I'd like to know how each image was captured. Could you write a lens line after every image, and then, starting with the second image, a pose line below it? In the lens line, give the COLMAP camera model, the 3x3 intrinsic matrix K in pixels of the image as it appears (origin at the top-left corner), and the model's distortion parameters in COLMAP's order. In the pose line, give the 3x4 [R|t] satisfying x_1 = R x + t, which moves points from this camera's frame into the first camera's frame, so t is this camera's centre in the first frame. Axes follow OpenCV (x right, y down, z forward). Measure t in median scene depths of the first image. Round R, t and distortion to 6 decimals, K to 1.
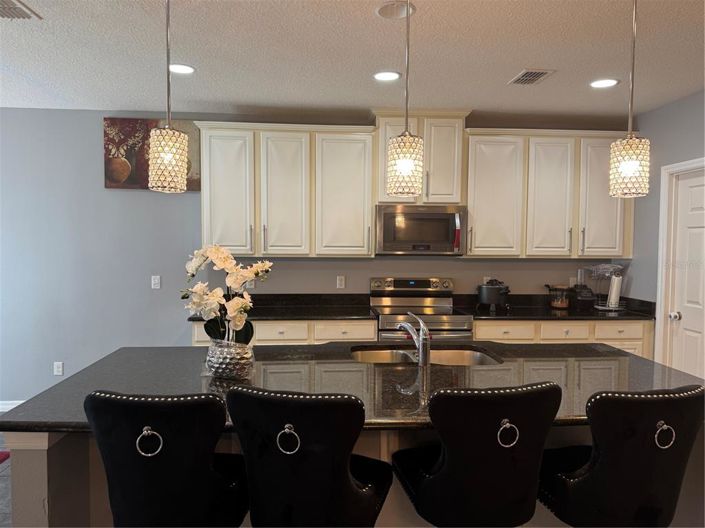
lens RADIAL K [[501.7, 0, 353.2], [0, 501.7, 265.0], [0, 0, 1]] dist [0.034921, -0.048489]
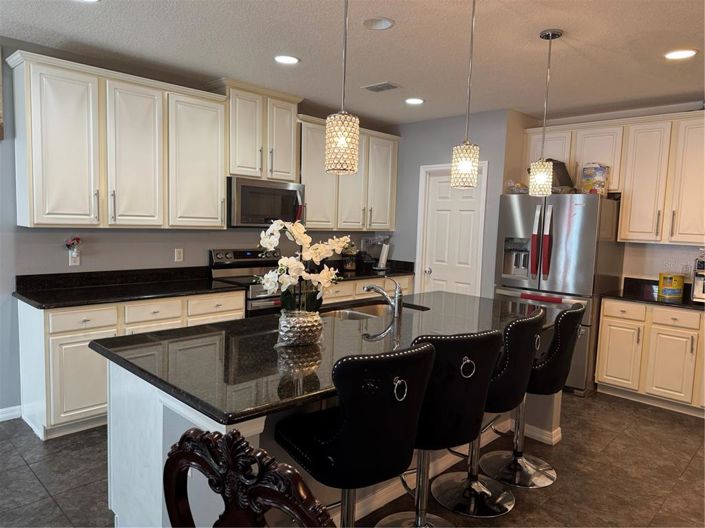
lens RADIAL K [[501.7, 0, 366.7], [0, 501.7, 264.4], [0, 0, 1]] dist [0.034921, -0.048489]
pose [[0.725103, -0.043333, 0.687276, -0.450822], [0.002035, 0.998149, 0.060786, -0.005571], [-0.688637, -0.042677, 0.723849, 0.074377]]
